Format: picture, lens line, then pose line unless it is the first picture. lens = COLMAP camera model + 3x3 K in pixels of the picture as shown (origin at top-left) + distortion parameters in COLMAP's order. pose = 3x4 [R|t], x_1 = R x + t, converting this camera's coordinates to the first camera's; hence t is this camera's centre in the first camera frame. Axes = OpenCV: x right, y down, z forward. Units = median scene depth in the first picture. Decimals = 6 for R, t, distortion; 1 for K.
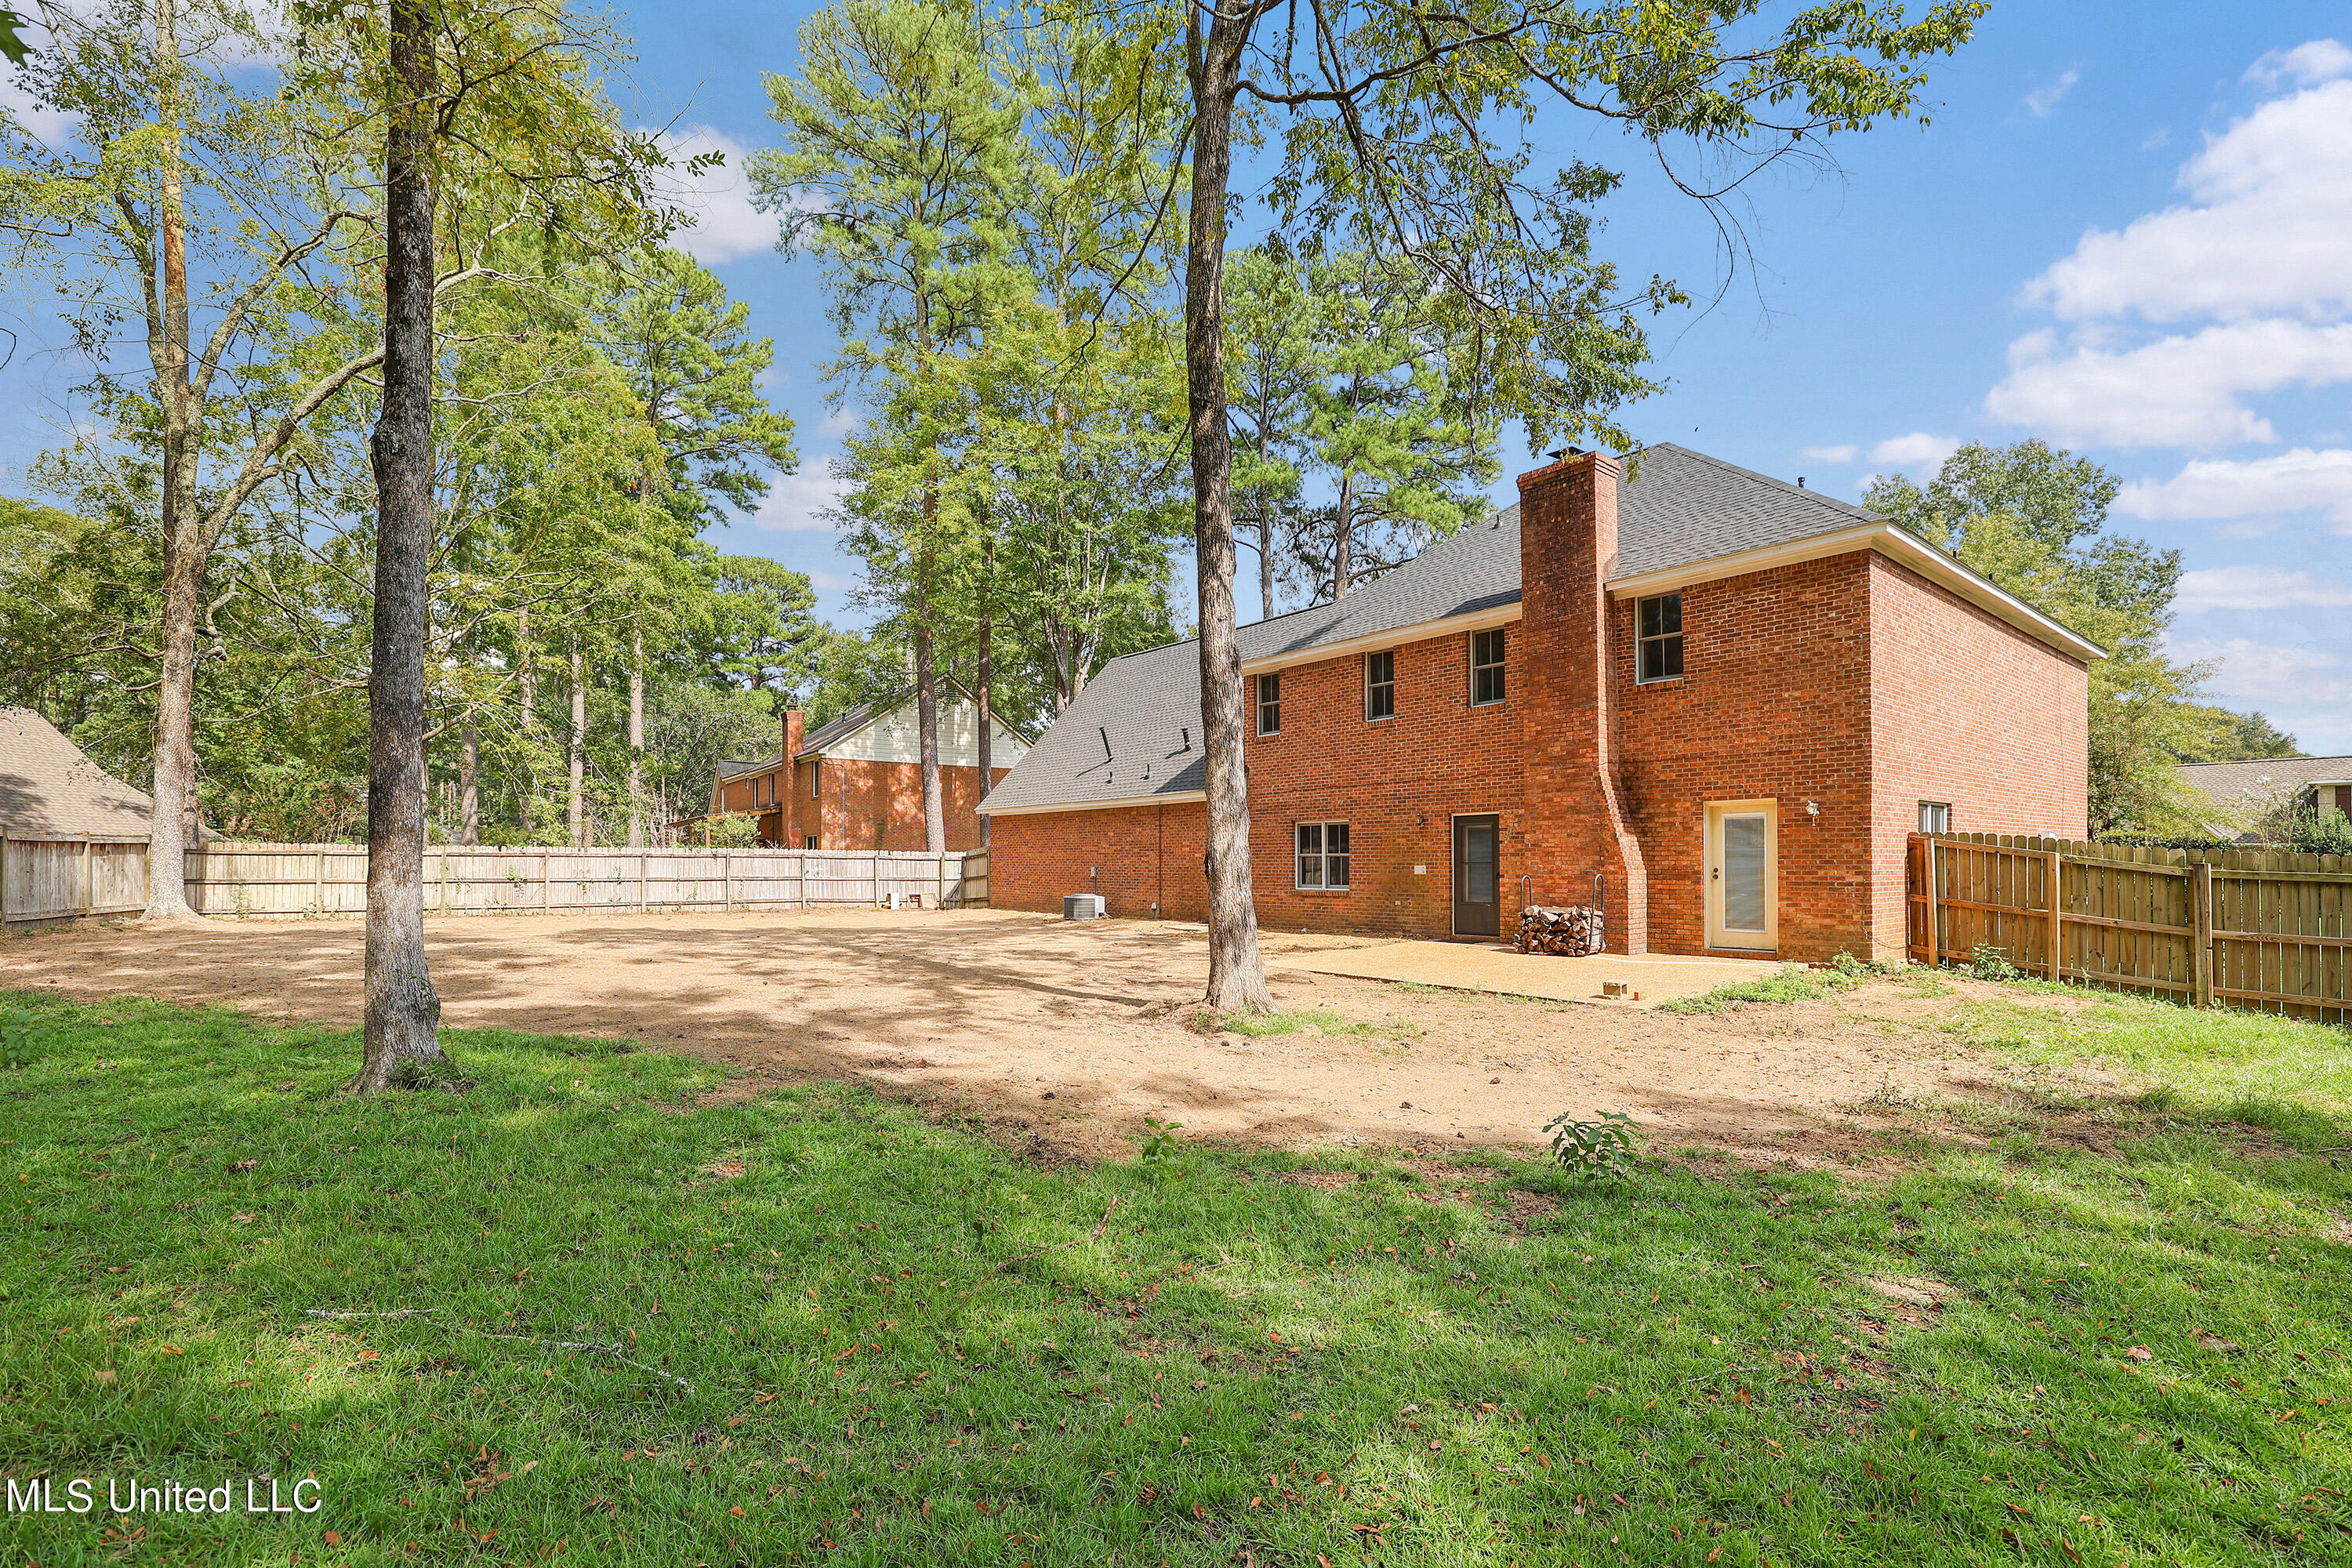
lens RADIAL K [[1306.0, 0, 1181.7], [0, 1306.0, 770.8], [0, 0, 1]] dist [-0.094675, 0.028696]
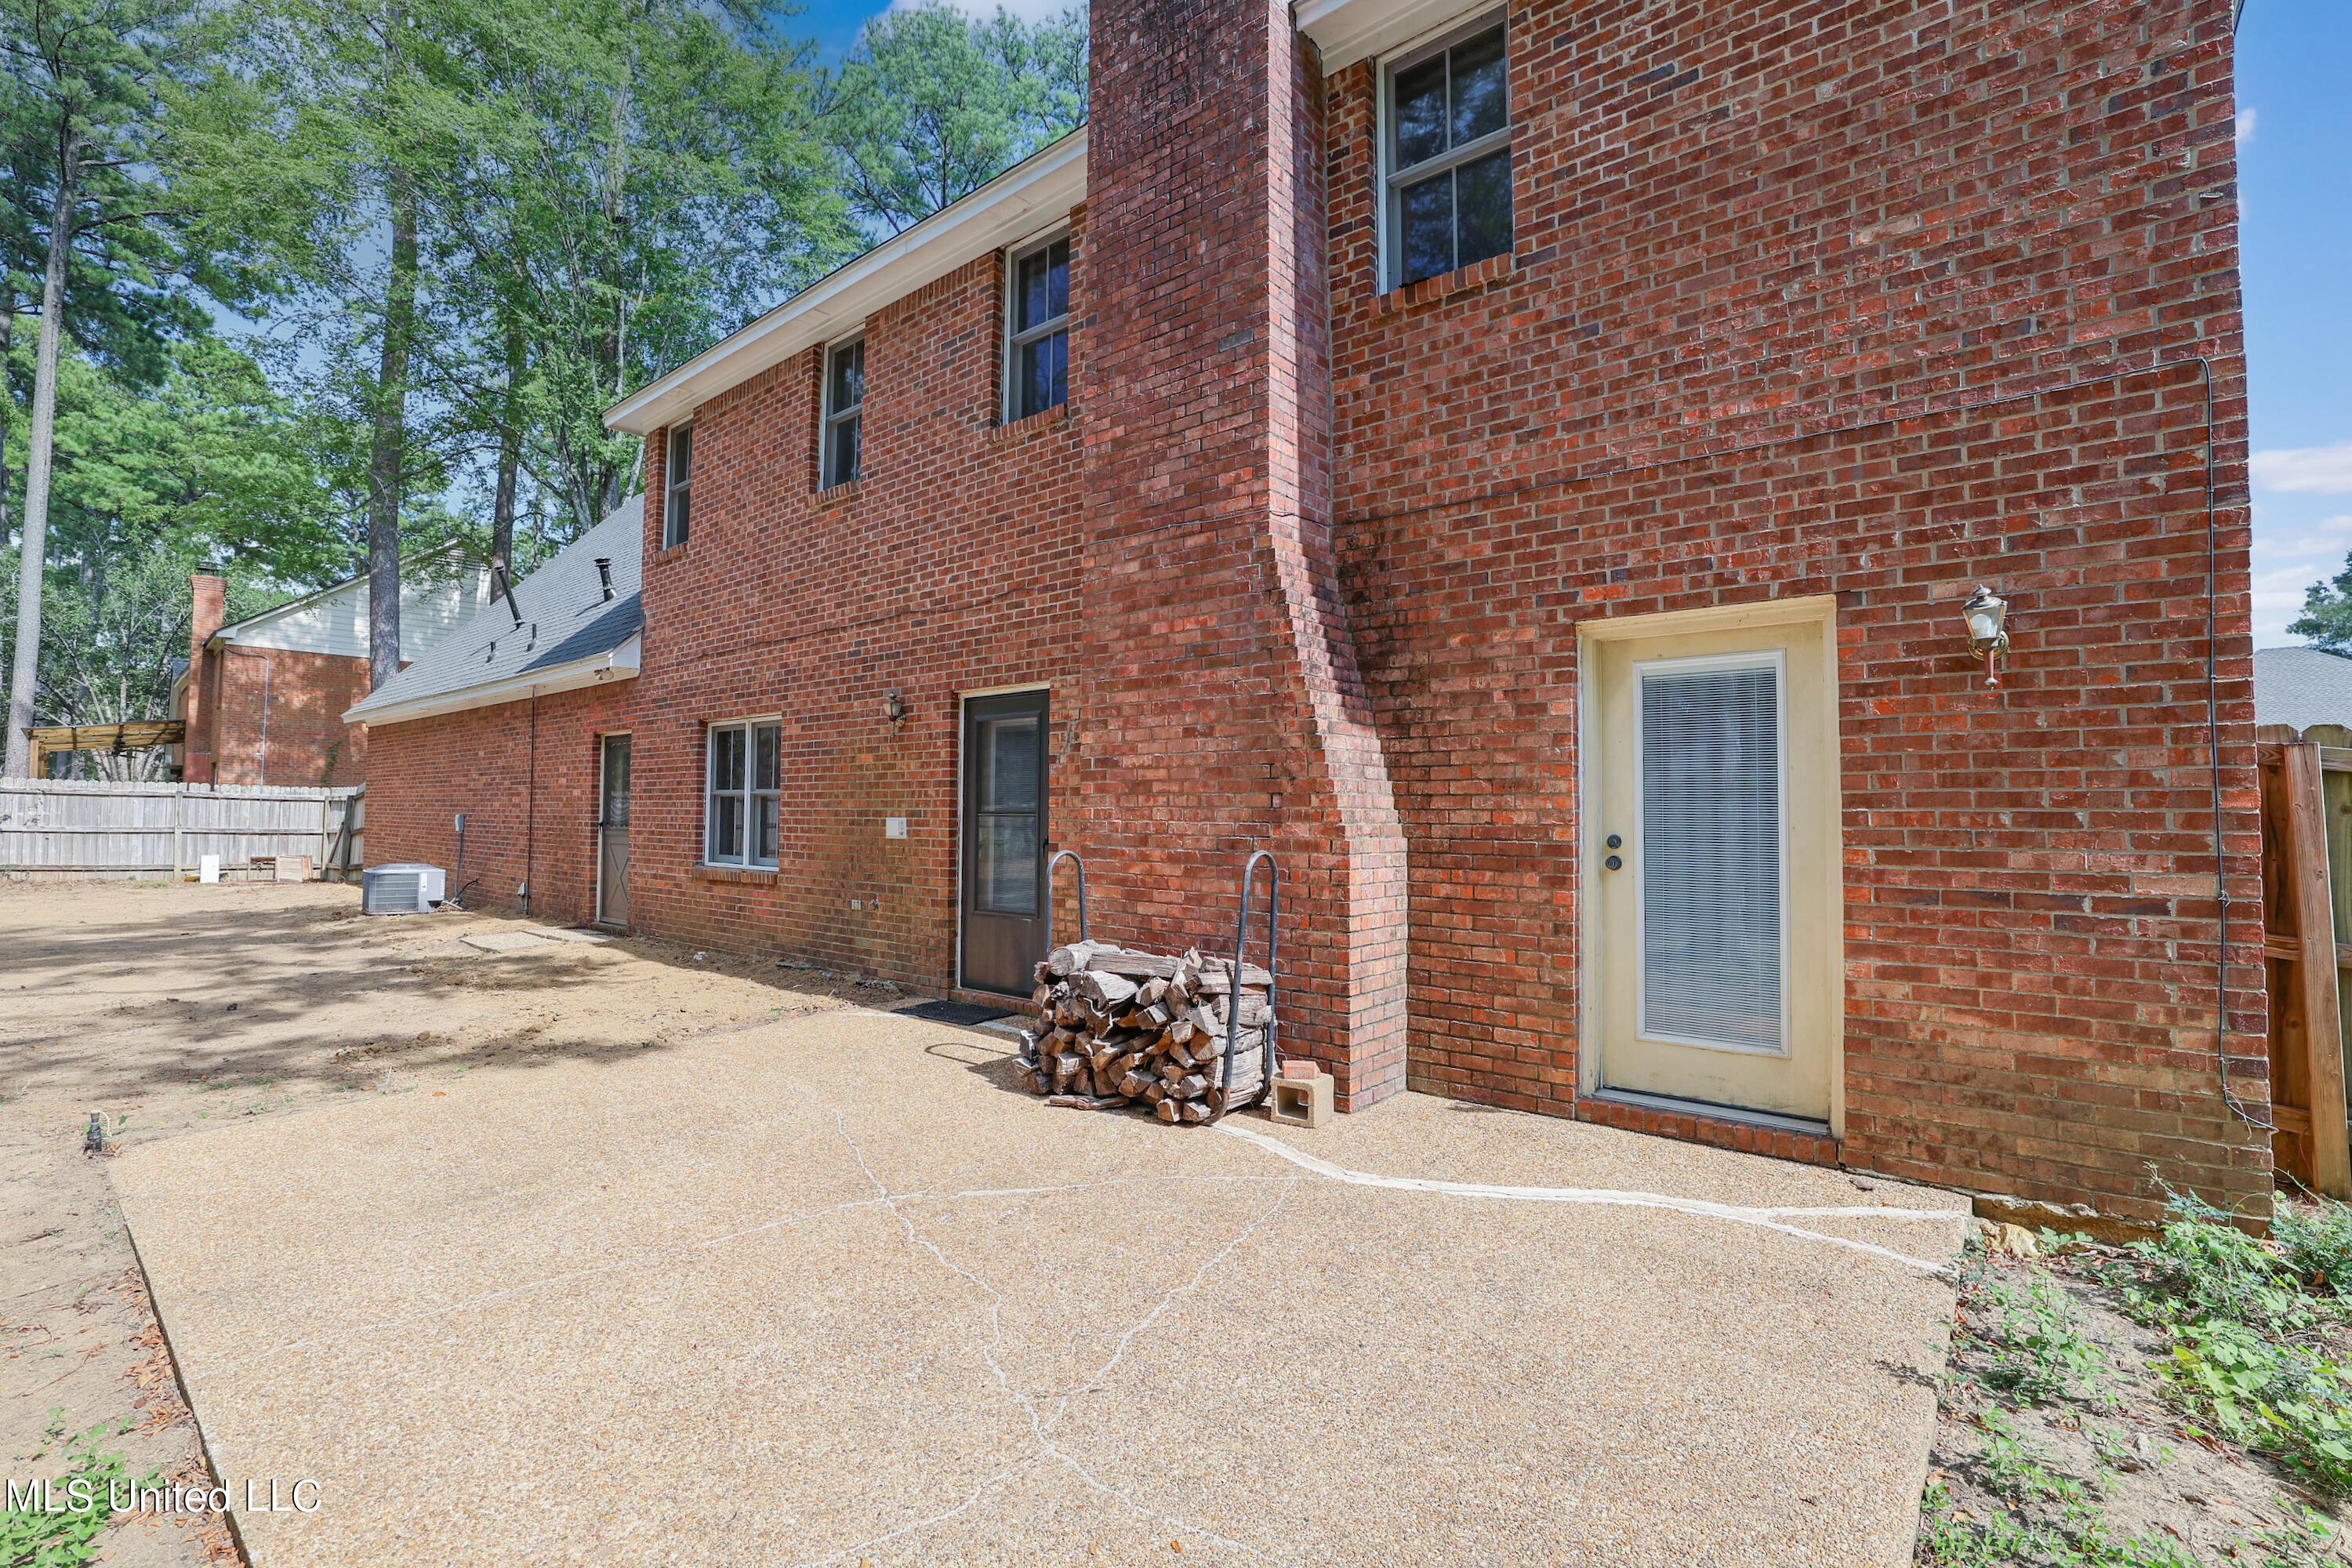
lens RADIAL K [[1300.7, 0, 1181.0], [0, 1300.7, 713.3], [0, 0, 1]] dist [-0.086930, 0.057534]
pose [[0.994848, 0.021802, 0.099005, 0.270828], [-0.020459, 0.999685, -0.014558, 0.051243], [-0.099291, 0.012457, 0.994980, 0.680107]]
